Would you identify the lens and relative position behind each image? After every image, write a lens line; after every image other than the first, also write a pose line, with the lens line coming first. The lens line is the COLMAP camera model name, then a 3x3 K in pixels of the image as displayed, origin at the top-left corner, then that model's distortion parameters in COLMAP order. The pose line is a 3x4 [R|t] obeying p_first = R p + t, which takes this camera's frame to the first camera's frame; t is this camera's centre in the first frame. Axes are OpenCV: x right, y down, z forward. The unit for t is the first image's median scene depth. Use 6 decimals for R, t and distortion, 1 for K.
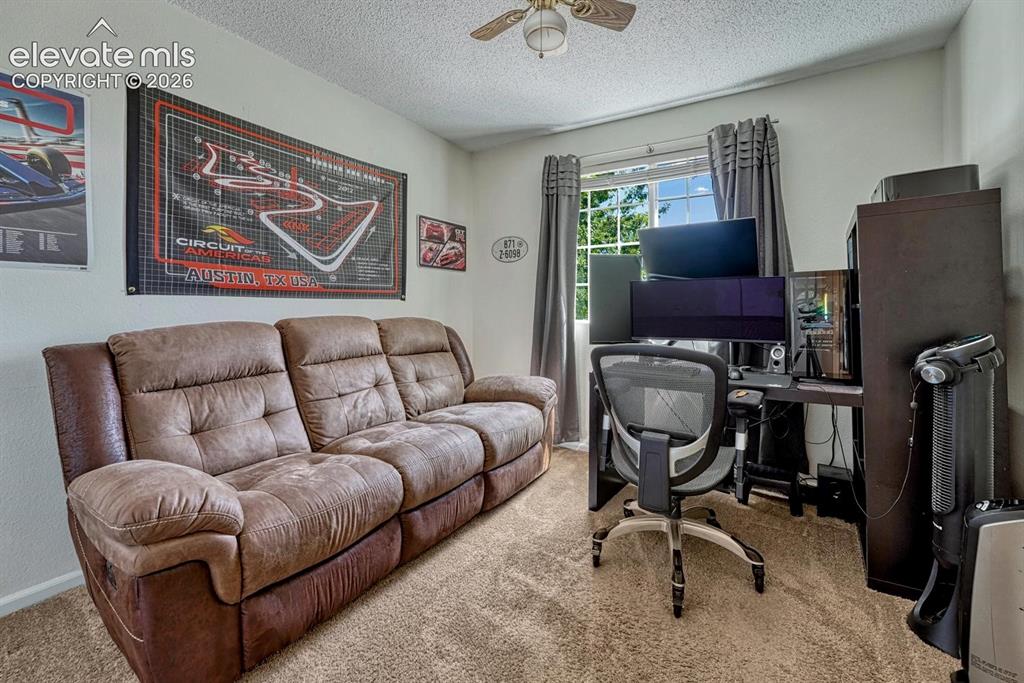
lens RADIAL K [[433.7, 0, 514.7], [0, 433.7, 311.2], [0, 0, 1]] dist [0.000514, 0.000206]
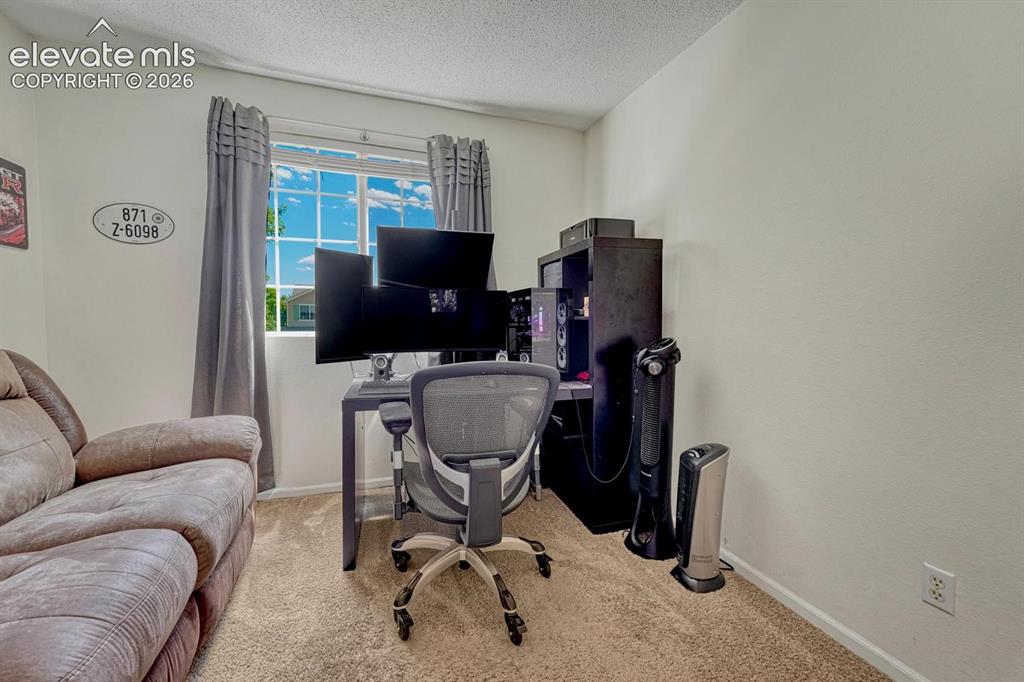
lens RADIAL K [[416.6, 0, 512.0], [0, 416.6, 341.0], [0, 0, 1]] dist [-0.001847, 0.000628]
pose [[0.648291, -0.035656, 0.760557, -0.168361], [-0.002344, 0.998805, 0.048824, -0.002485], [-0.761389, -0.033435, 0.647432, 0.244436]]
